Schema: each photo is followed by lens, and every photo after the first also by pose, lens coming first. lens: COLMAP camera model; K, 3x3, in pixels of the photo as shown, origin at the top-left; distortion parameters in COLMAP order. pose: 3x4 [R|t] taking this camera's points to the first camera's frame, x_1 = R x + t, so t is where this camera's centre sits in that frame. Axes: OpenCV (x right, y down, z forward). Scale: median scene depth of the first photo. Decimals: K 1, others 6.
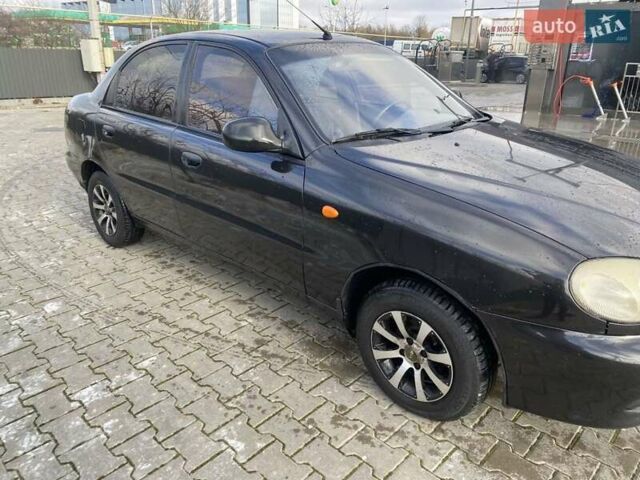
lens RADIAL K [[481.0, 0, 320.0], [0, 481.0, 240.0], [0, 0, 1]] dist [0.045677, -0.053026]
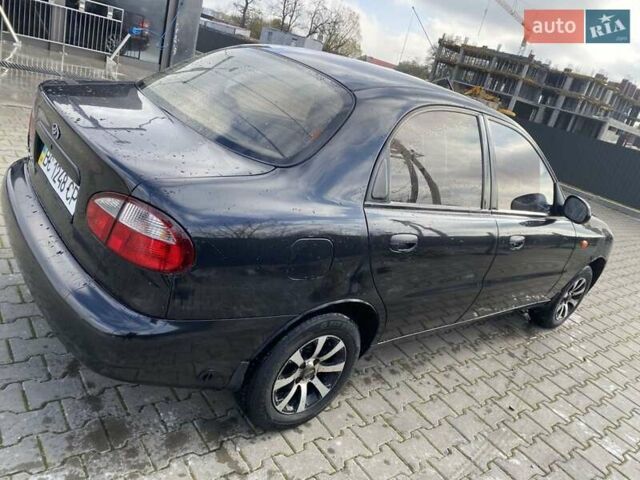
lens RADIAL K [[497.2, 0, 320.0], [0, 497.2, 240.0], [0, 0, 1]] dist [0.004037, 0.001070]
pose [[0.126383, -0.328471, 0.936020, -1.040919], [0.107885, 0.942541, 0.316192, -0.434981], [-0.986097, 0.061021, 0.154558, 0.995863]]
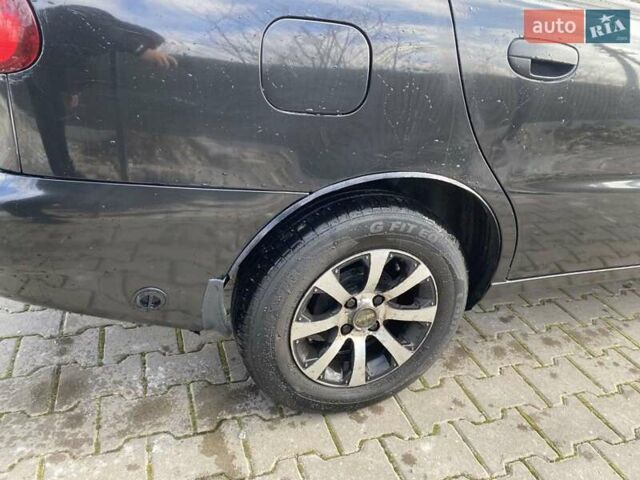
lens RADIAL K [[481.0, 0, 320.0], [0, 481.0, 240.0], [0, 0, 1]] dist [0.045677, -0.053026]
pose [[0.438537, -0.348666, 0.828322, -0.786822], [0.231968, 0.934359, 0.270490, -0.228921], [-0.868260, 0.073524, 0.490631, 0.968784]]
